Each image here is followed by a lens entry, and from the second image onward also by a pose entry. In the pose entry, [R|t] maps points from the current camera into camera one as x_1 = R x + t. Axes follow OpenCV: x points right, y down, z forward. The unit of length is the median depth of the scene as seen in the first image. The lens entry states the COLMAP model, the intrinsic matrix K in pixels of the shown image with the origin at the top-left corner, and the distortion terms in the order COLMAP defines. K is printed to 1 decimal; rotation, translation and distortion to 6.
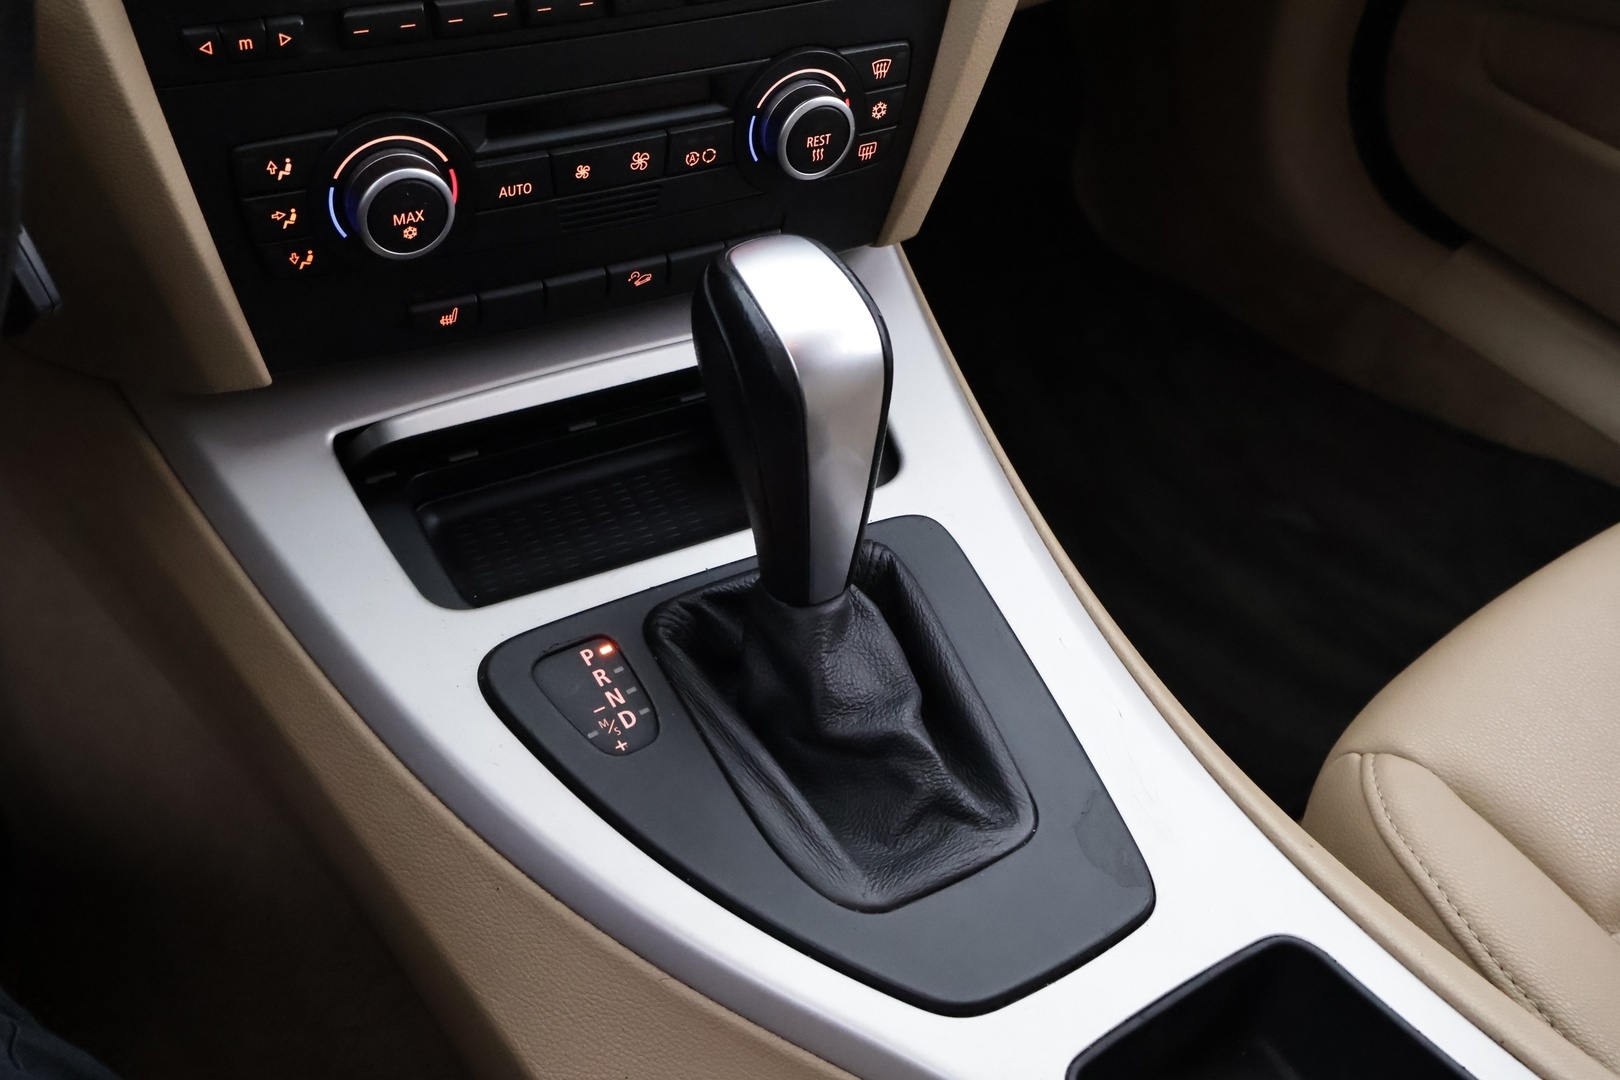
lens RADIAL K [[1608.3, 0, 810.0], [0, 1608.3, 540.0], [0, 0, 1]] dist [0.091636, -0.003939]
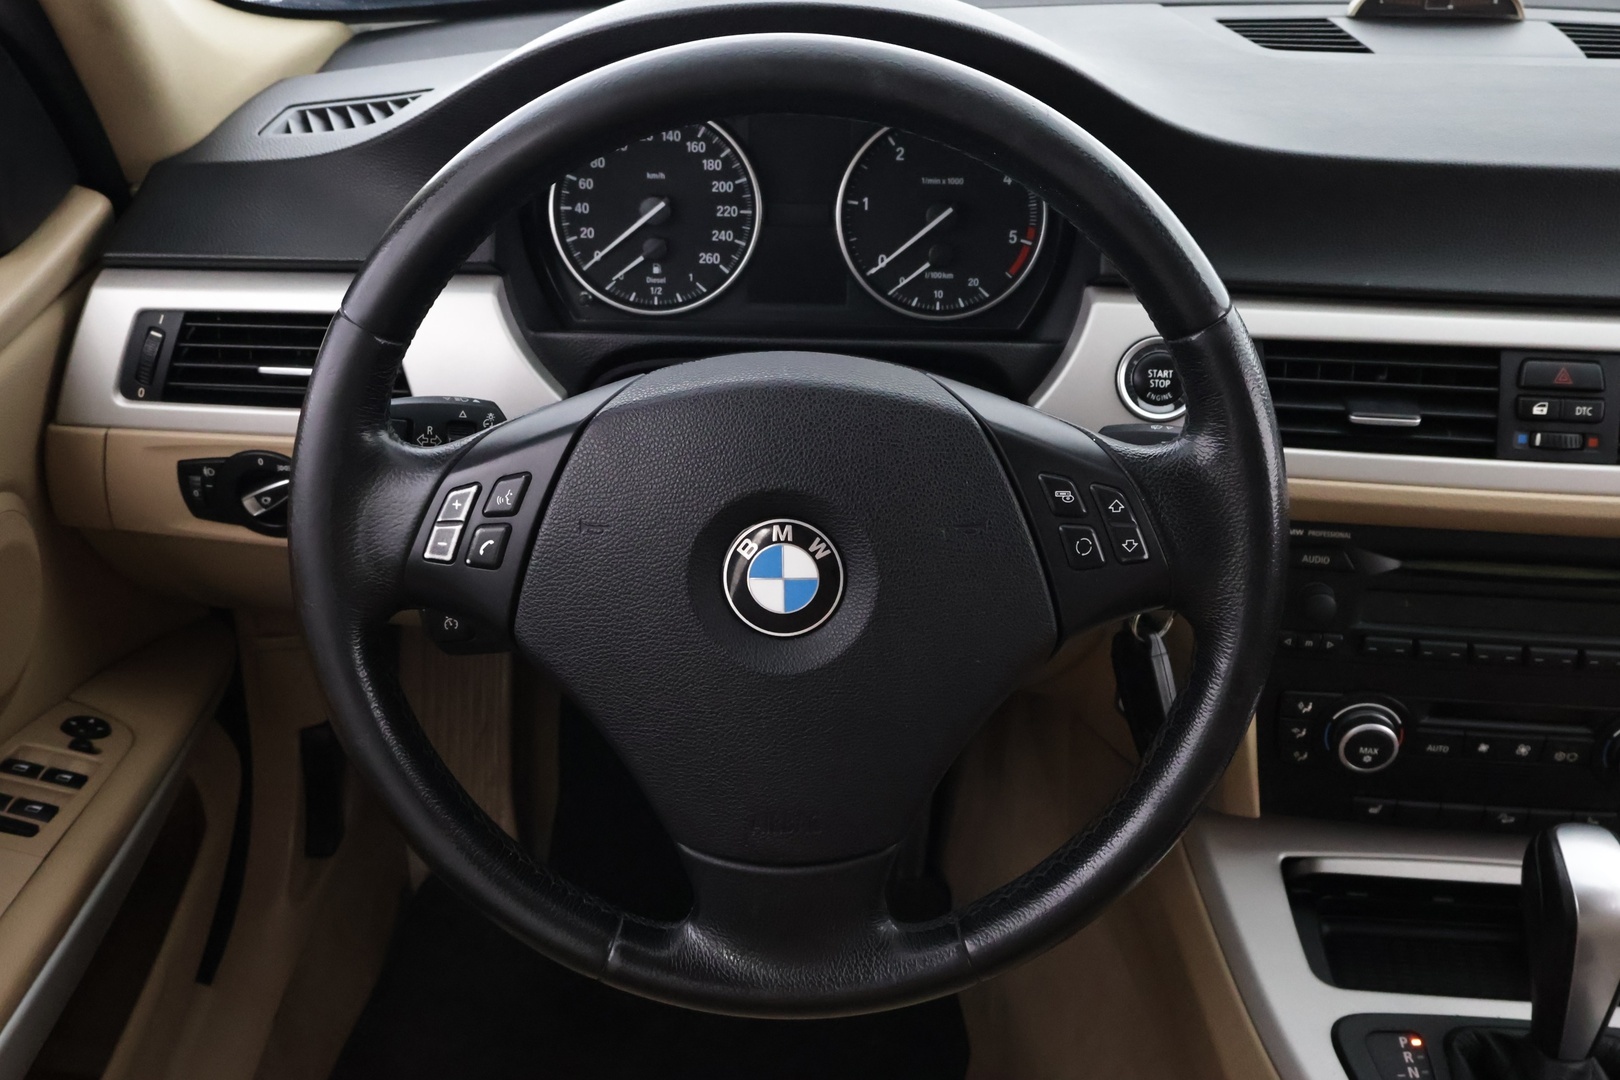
lens RADIAL K [[1712.8, 0, 810.0], [0, 1712.8, 540.0], [0, 0, 1]] dist [0.129941, -0.361954]
pose [[0.831572, 0.207927, -0.515028, 0.149250], [-0.327658, 0.932389, -0.152616, 0.063749], [0.448473, 0.295664, 0.843478, -0.827530]]
